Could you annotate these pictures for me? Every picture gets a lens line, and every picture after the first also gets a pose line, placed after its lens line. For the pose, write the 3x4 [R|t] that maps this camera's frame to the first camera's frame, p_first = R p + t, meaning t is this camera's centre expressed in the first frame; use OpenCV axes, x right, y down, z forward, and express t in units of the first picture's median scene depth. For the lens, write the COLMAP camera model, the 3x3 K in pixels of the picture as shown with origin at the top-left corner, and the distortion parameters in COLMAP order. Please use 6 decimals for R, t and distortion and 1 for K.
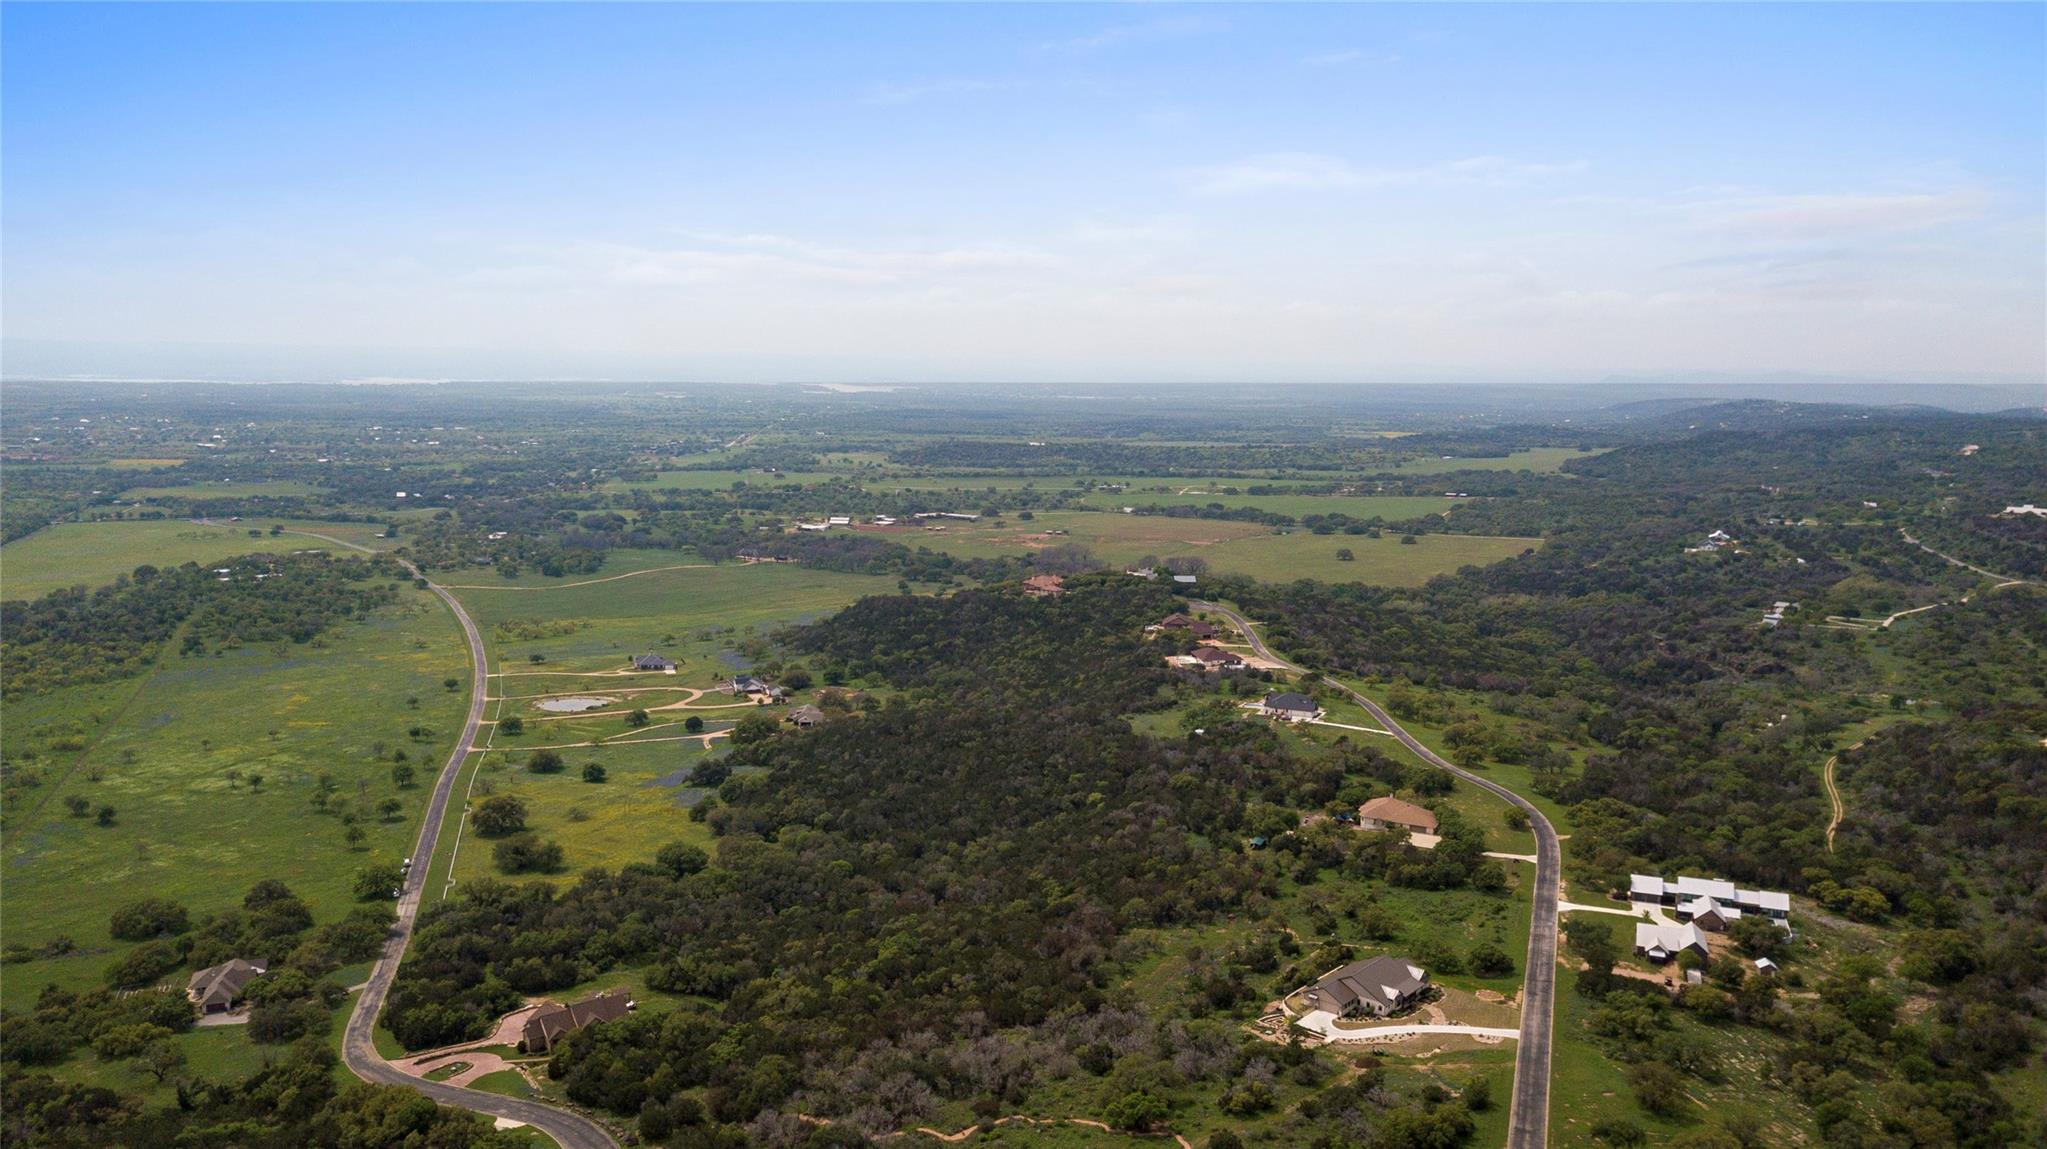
lens RADIAL K [[1583.5, 0, 1021.2], [0, 1583.5, 582.6], [0, 0, 1]] dist [0.049679, -0.011083]
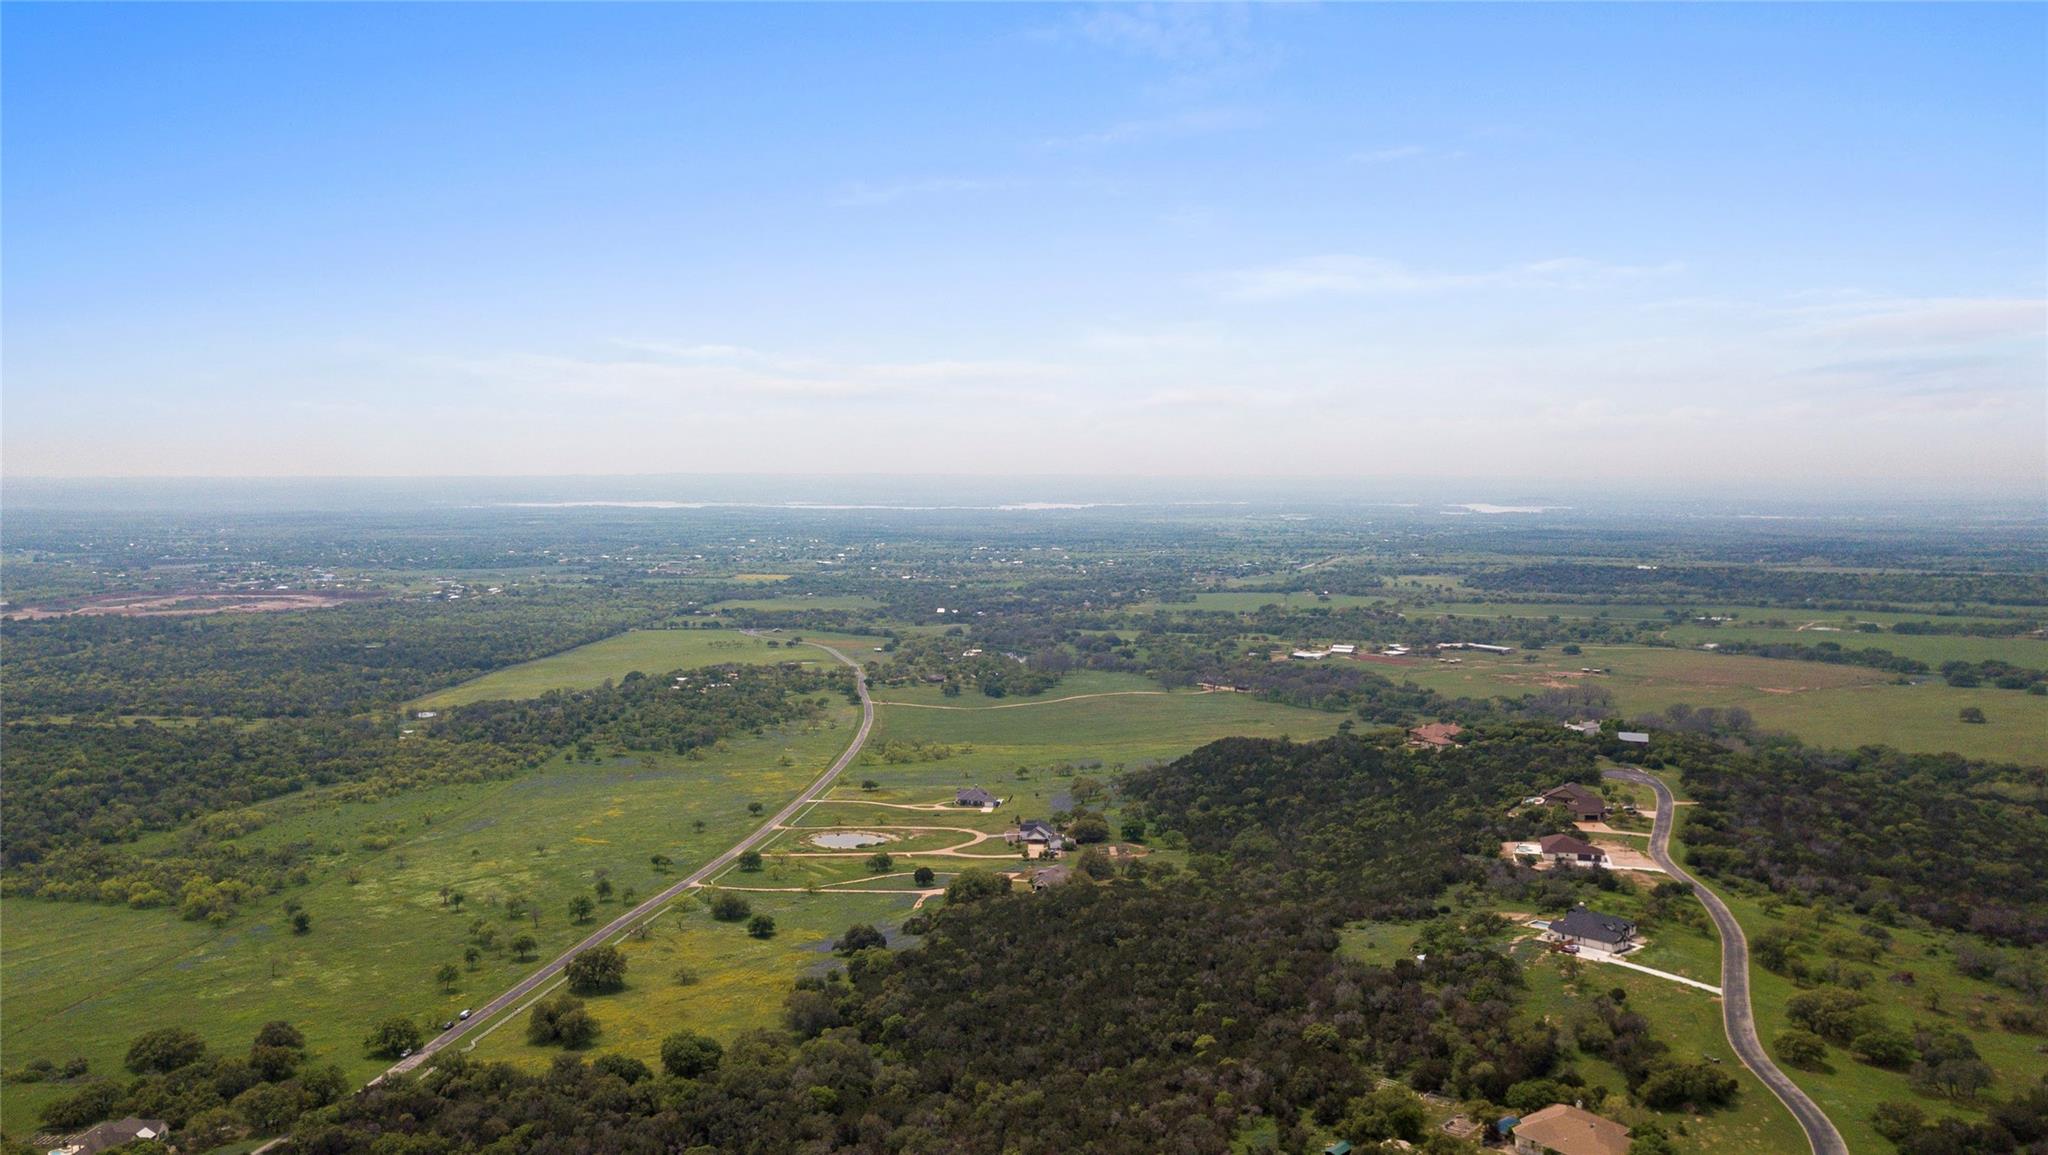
lens RADIAL K [[1584.3, 0, 1021.7], [0, 1584.3, 585.6], [0, 0, 1]] dist [0.049679, -0.011083]
pose [[0.915288, 0.015546, -0.402500, 0.080682], [-0.045598, 0.996831, -0.065188, -0.006927], [0.400211, 0.078019, 0.913096, 0.083300]]
